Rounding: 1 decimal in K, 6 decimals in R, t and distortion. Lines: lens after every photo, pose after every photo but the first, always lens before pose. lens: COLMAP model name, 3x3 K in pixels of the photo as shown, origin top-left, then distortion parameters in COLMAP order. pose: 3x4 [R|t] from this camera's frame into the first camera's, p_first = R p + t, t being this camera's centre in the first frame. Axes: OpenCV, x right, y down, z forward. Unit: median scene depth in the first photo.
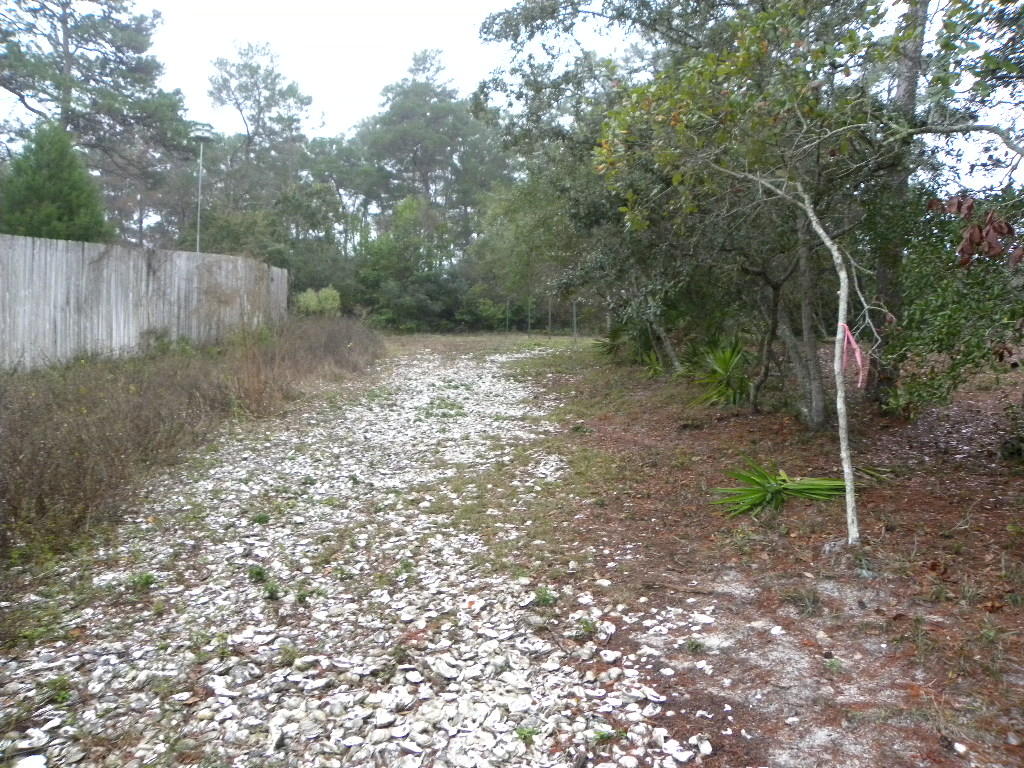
lens RADIAL K [[846.7, 0, 512.0], [0, 846.7, 384.0], [0, 0, 1]] dist [-0.116938, 0.002359]
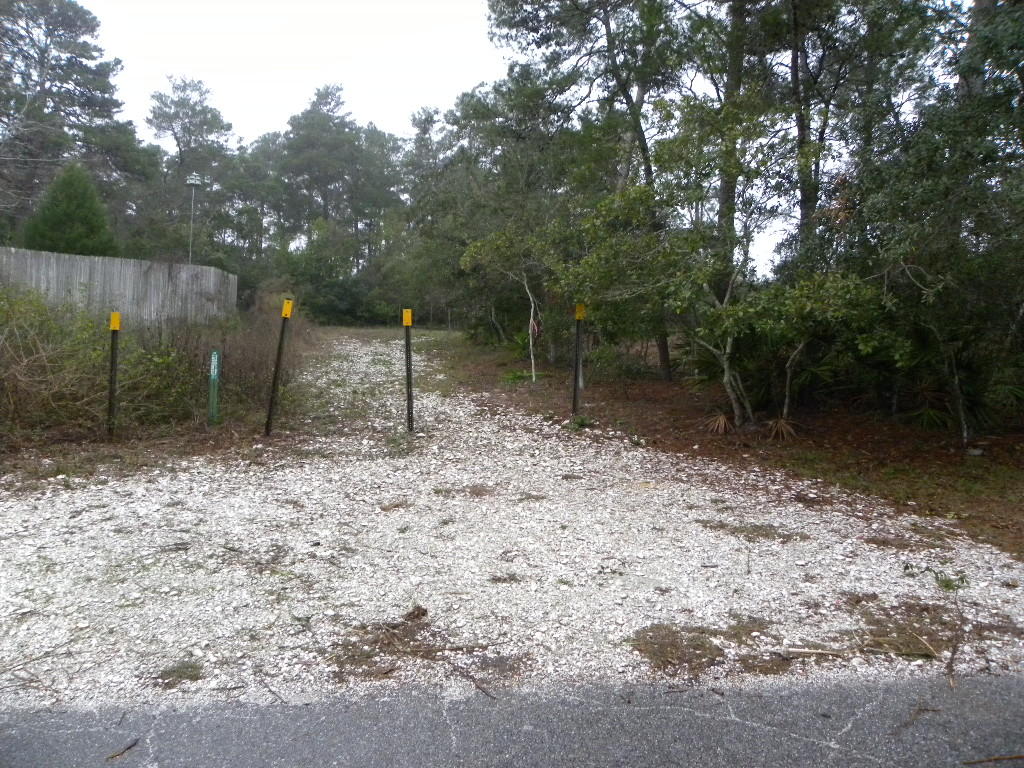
lens RADIAL K [[846.7, 0, 512.0], [0, 846.7, 384.0], [0, 0, 1]] dist [-0.116938, 0.002359]
pose [[0.988383, 0.013877, 0.151351, -0.026567], [-0.013923, 0.999903, -0.000757, 0.025846], [-0.151347, -0.001359, 0.988480, -0.312693]]
